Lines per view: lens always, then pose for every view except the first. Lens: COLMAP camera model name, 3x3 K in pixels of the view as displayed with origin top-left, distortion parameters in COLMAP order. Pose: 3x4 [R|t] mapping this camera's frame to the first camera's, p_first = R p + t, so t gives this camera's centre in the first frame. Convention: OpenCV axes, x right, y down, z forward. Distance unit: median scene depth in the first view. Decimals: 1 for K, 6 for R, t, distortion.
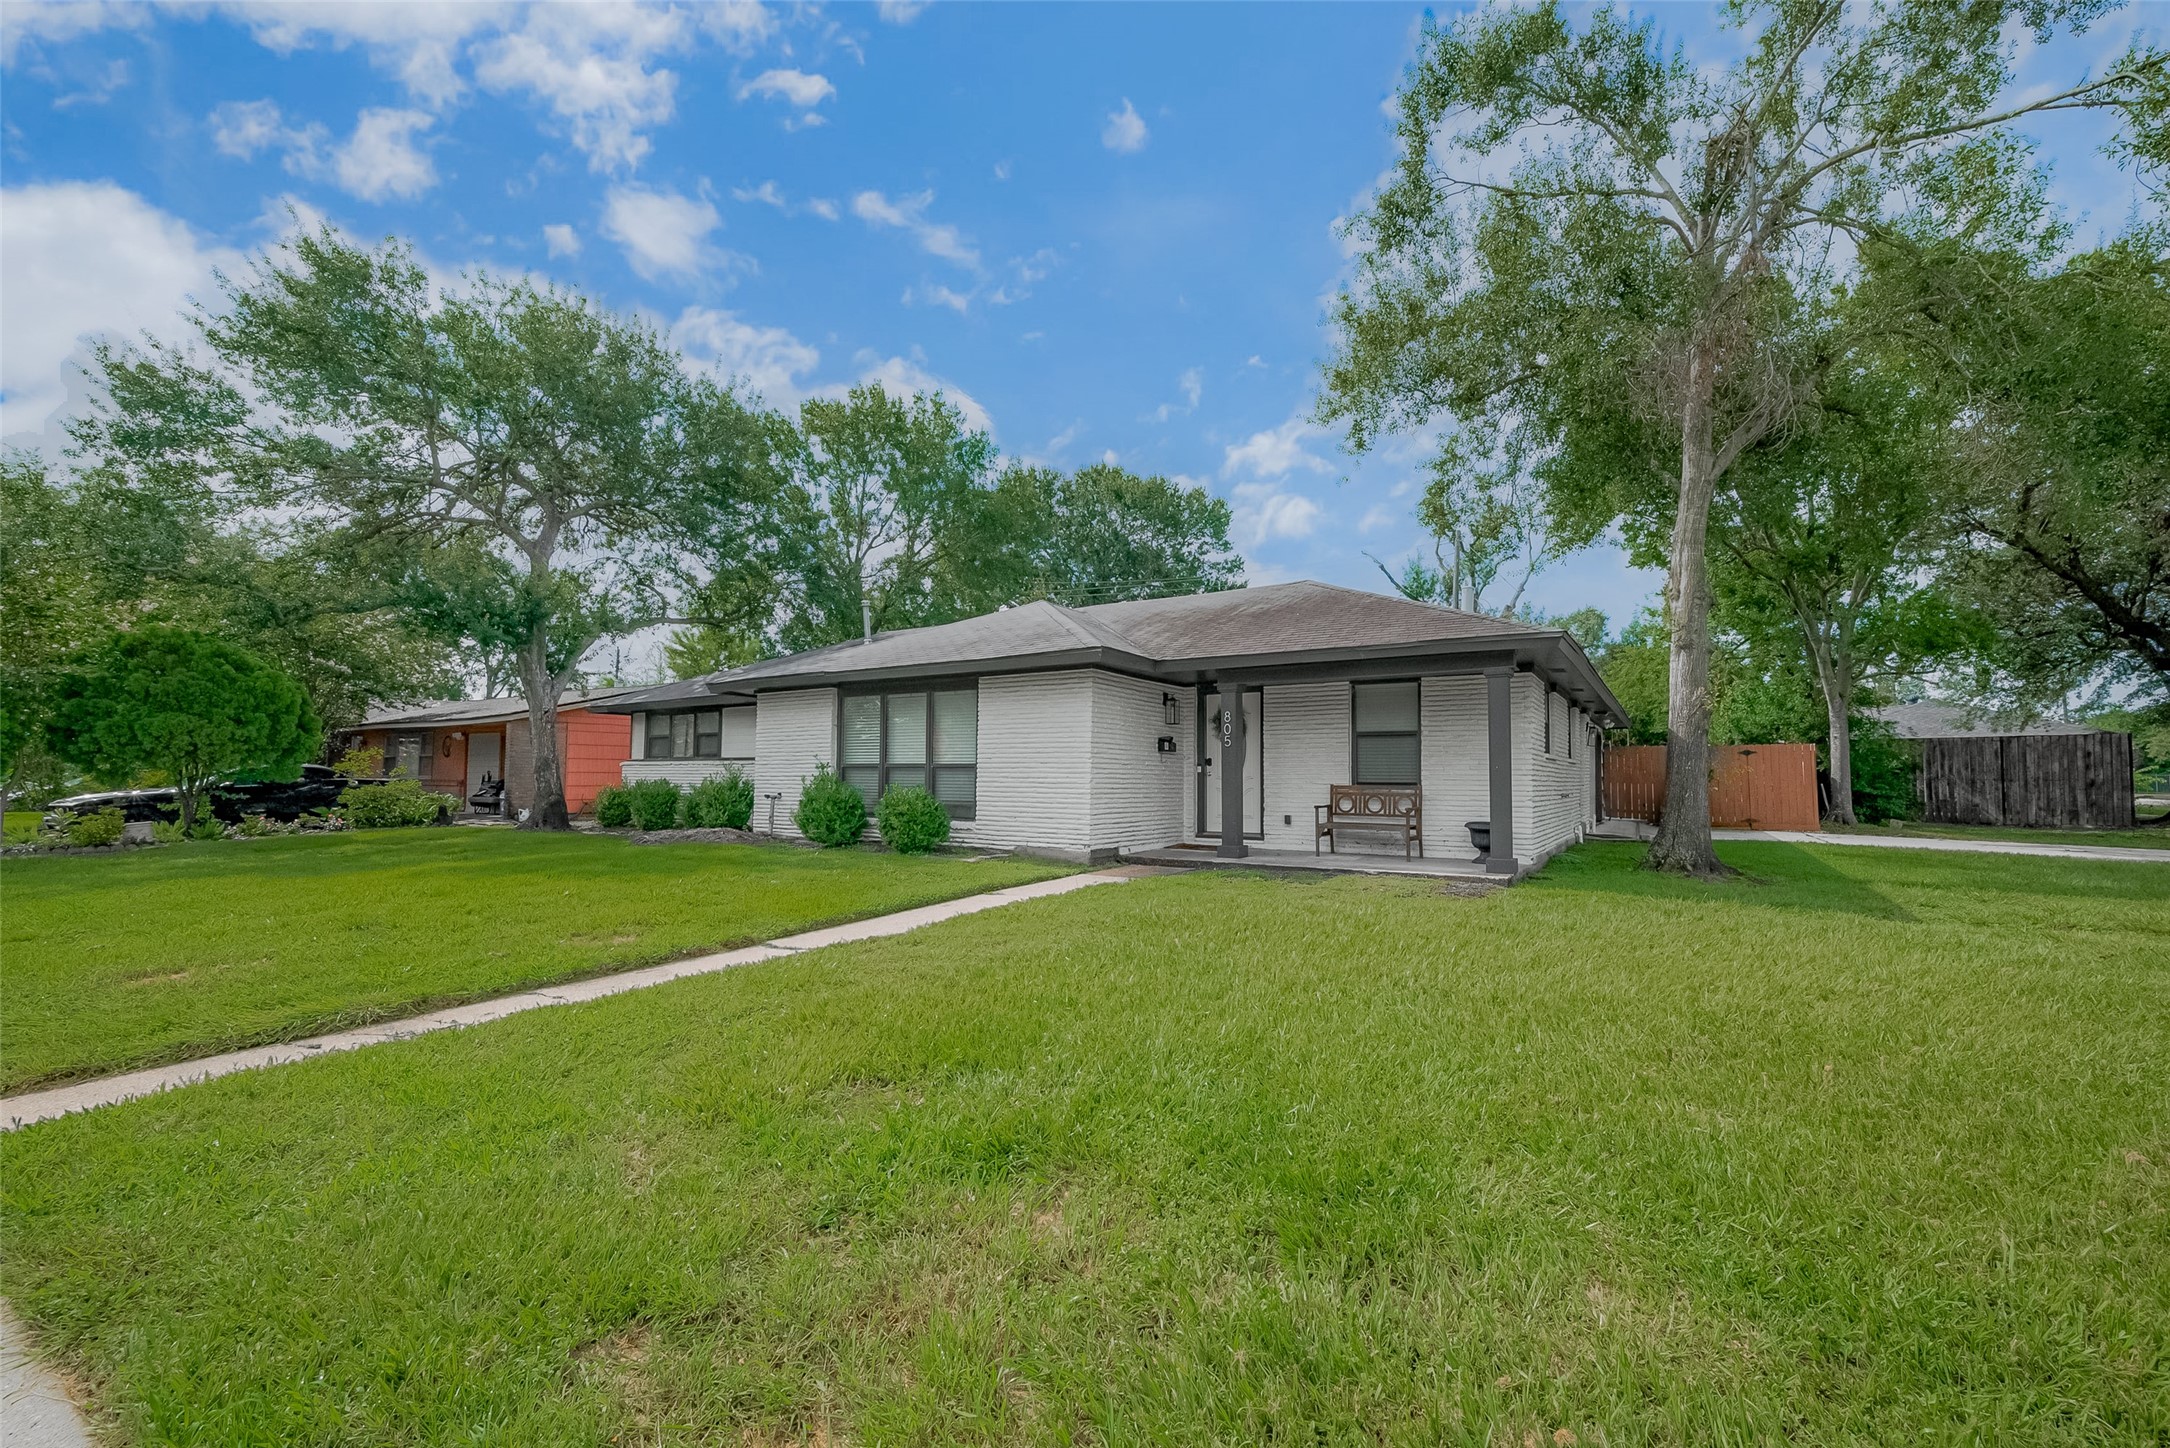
lens RADIAL K [[848.5, 0, 1085.0], [0, 848.5, 724.0], [0, 0, 1]] dist [-0.000393, -0.000089]
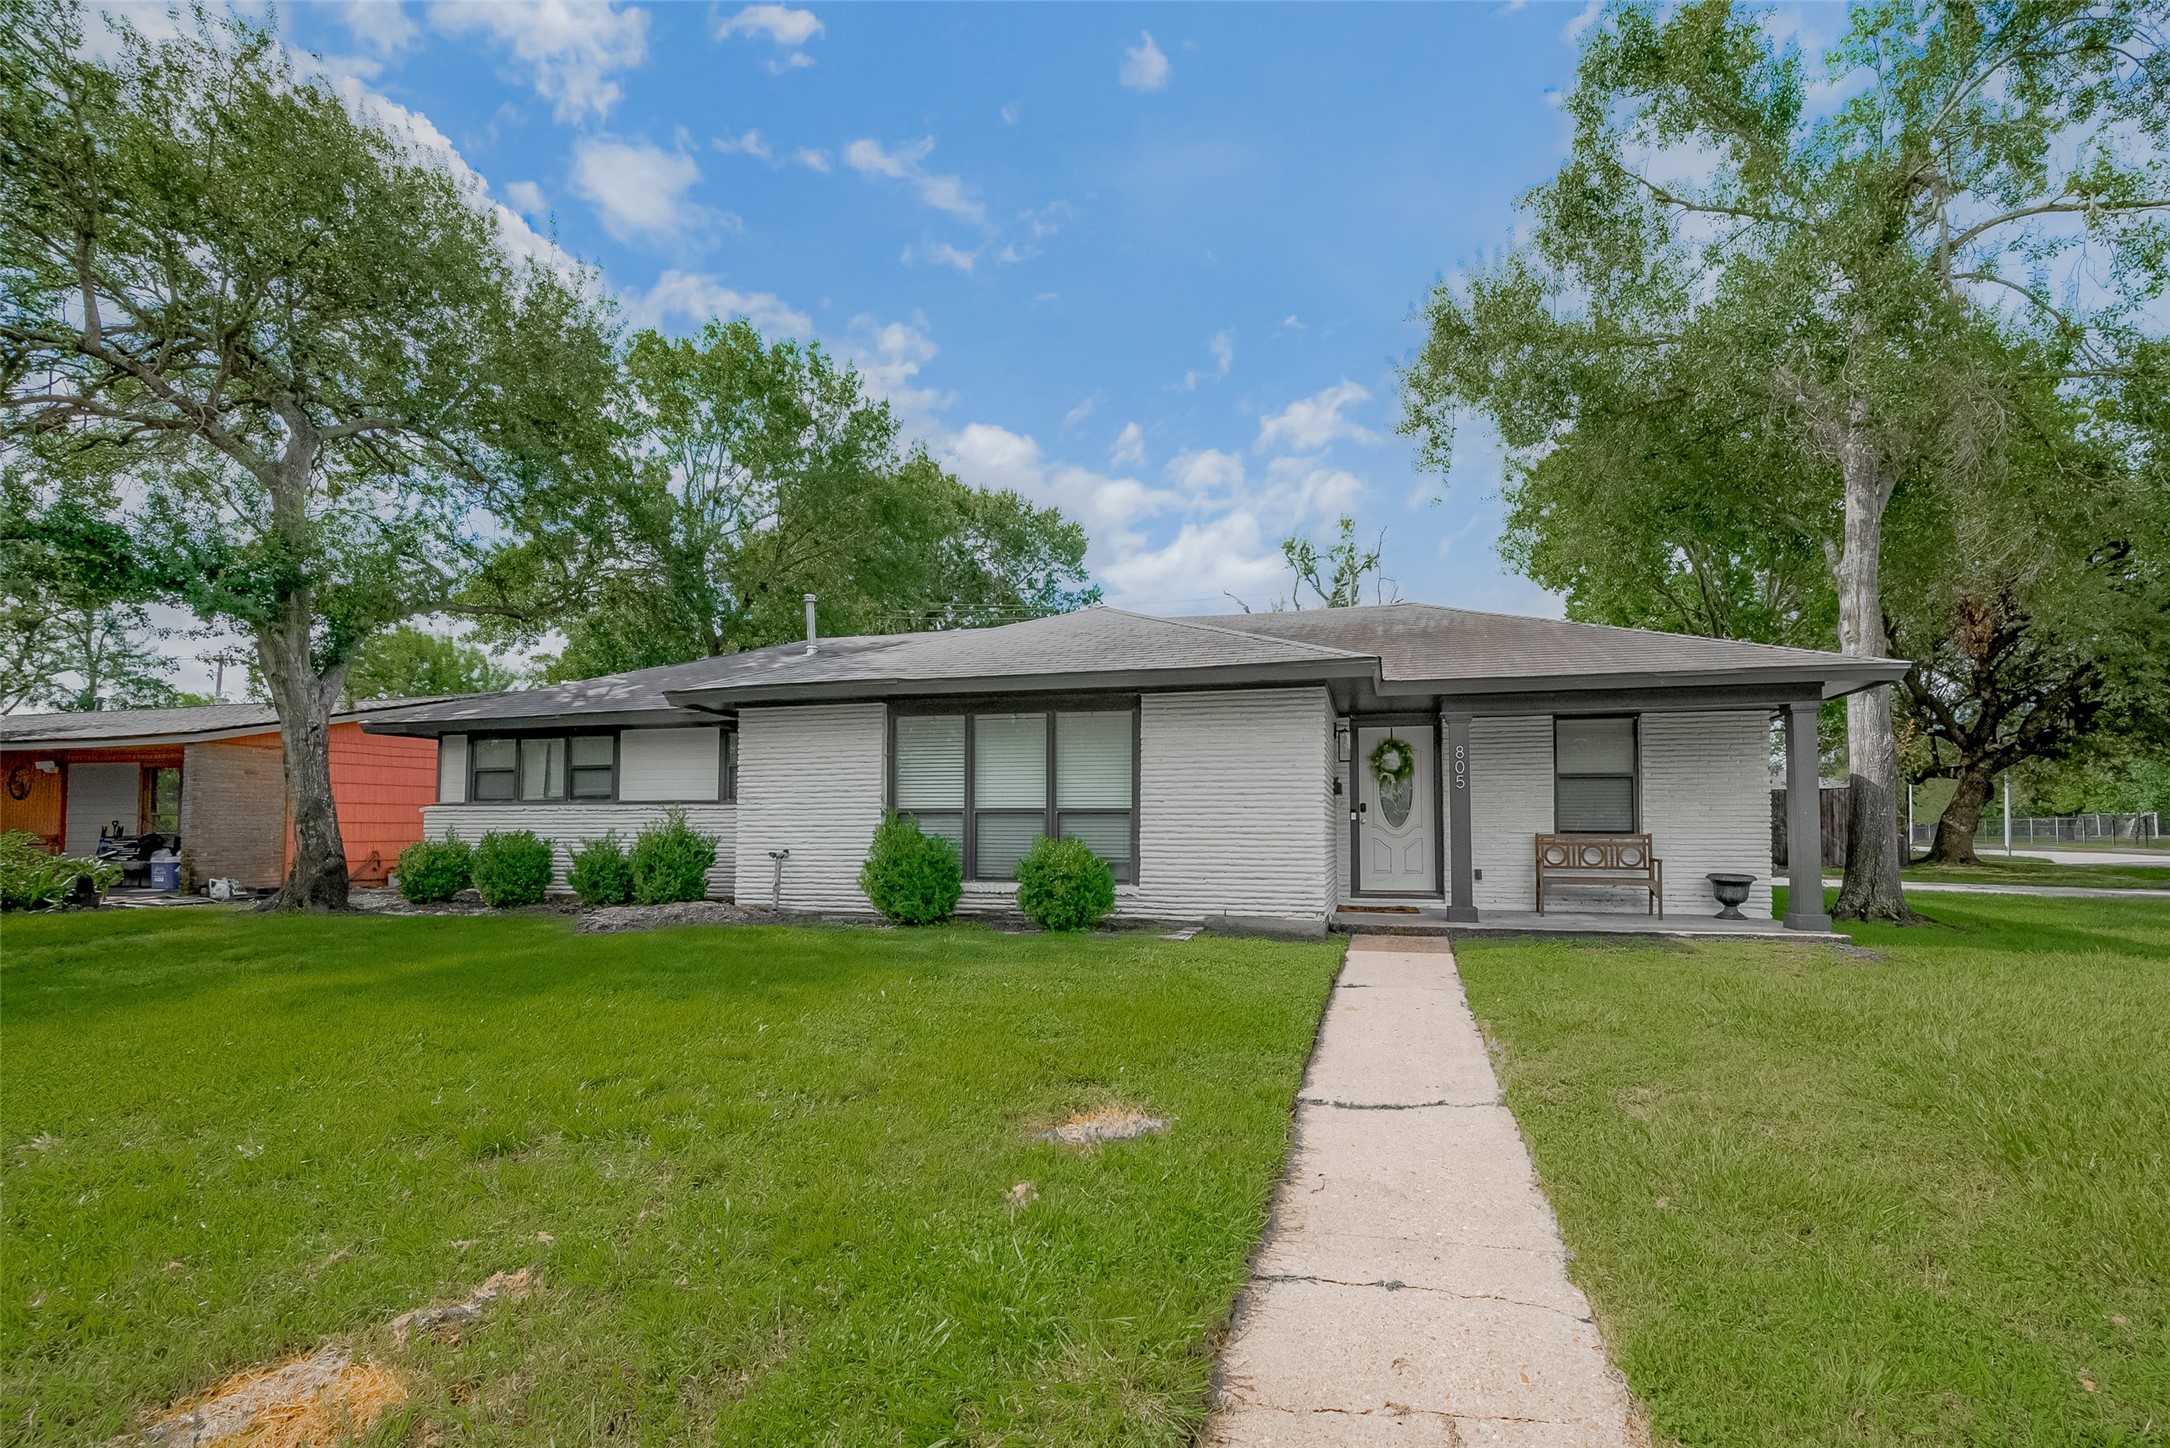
lens RADIAL K [[892.8, 0, 1079.5], [0, 892.8, 784.6], [0, 0, 1]] dist [-0.001183, 0.000227]
pose [[0.953913, 0.010782, 0.299891, -0.285922], [-0.015326, 0.999801, 0.012803, 0.011158], [-0.299693, -0.016809, 0.953888, 0.177414]]
